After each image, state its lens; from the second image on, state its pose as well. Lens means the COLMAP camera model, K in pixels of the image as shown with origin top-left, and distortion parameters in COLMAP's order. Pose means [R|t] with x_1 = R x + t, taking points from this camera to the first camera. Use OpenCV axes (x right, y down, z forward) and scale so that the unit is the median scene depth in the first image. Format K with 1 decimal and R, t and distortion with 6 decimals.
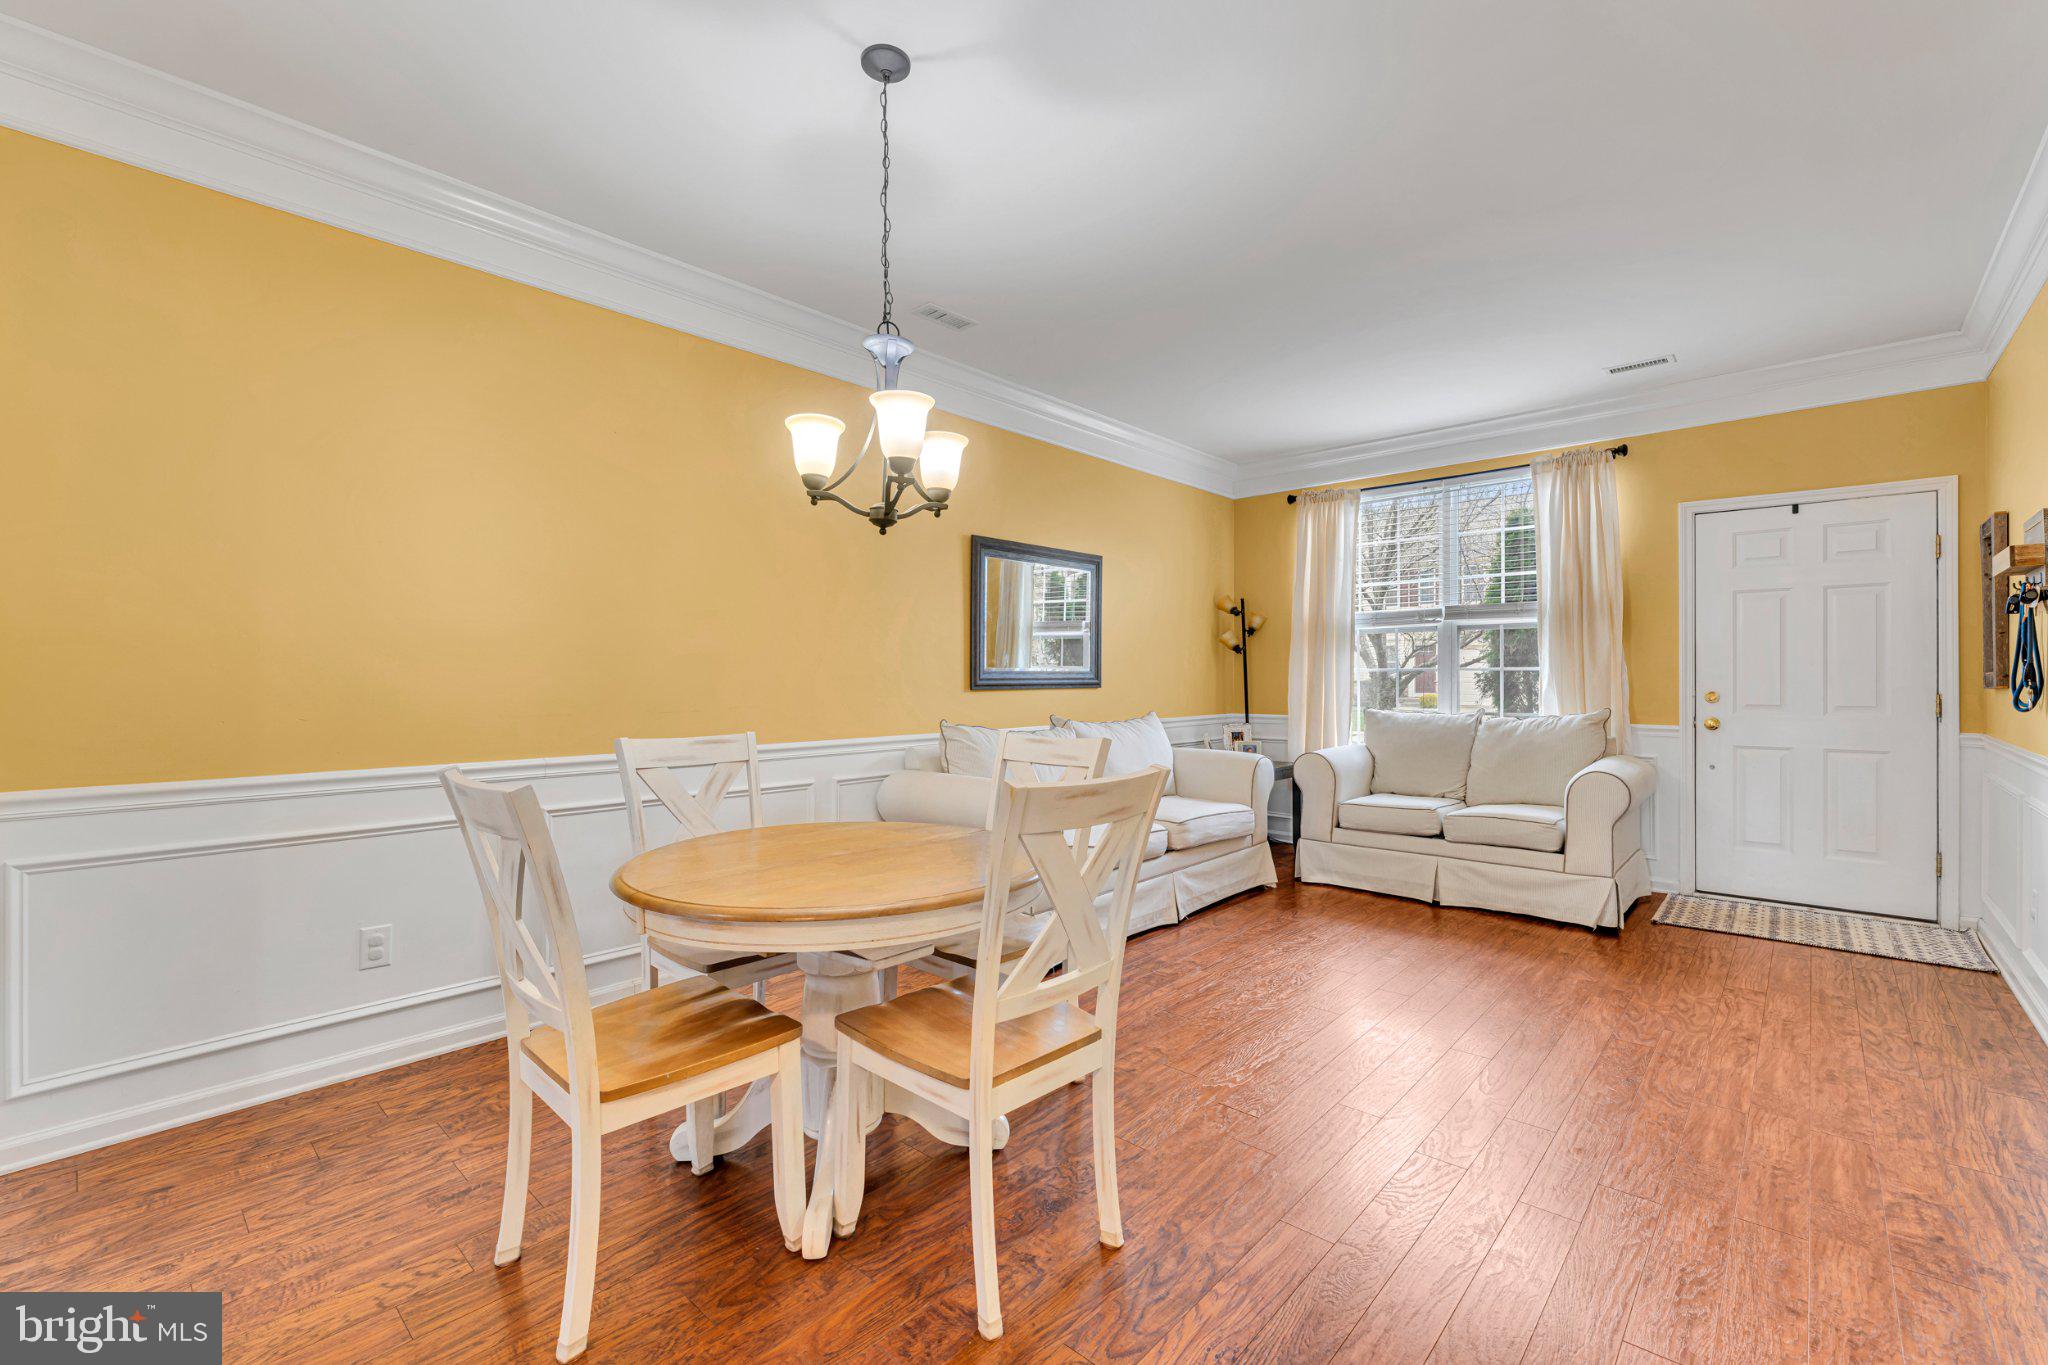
lens RADIAL K [[881.0, 0, 1028.9], [0, 881.0, 679.7], [0, 0, 1]] dist [-0.004242, 0.000241]
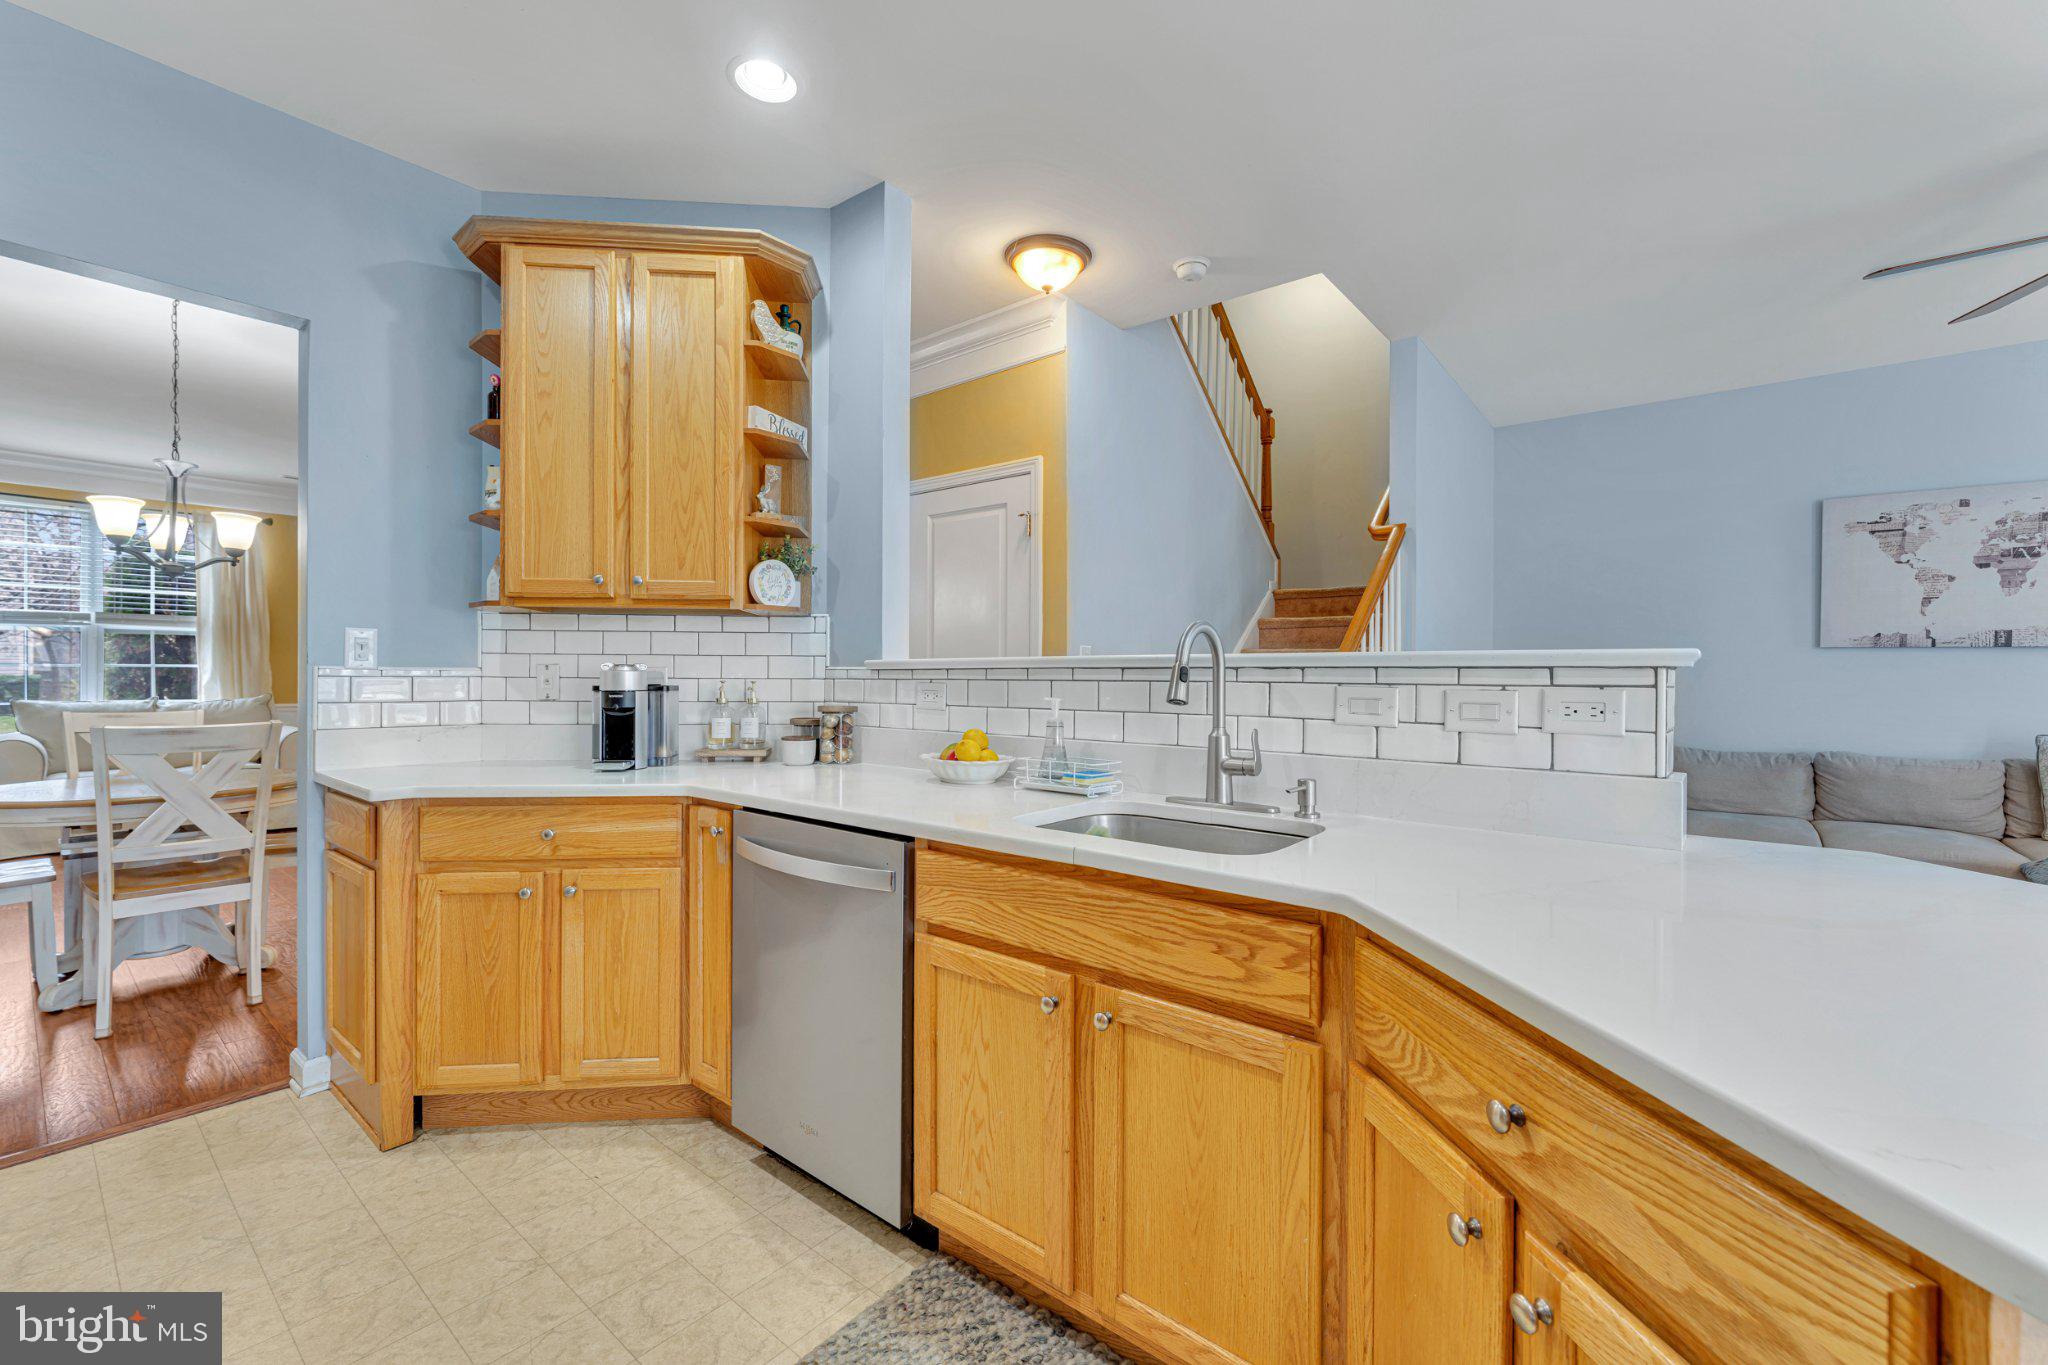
lens RADIAL K [[829.9, 0, 1031.2], [0, 829.9, 676.9], [0, 0, 1]] dist [-0.003413, 0.000982]
pose [[-0.045131, -0.001143, 0.998980, -0.836436], [-0.000798, 0.999999, 0.001108, 0.001841], [-0.998981, -0.000747, -0.045132, -0.235982]]
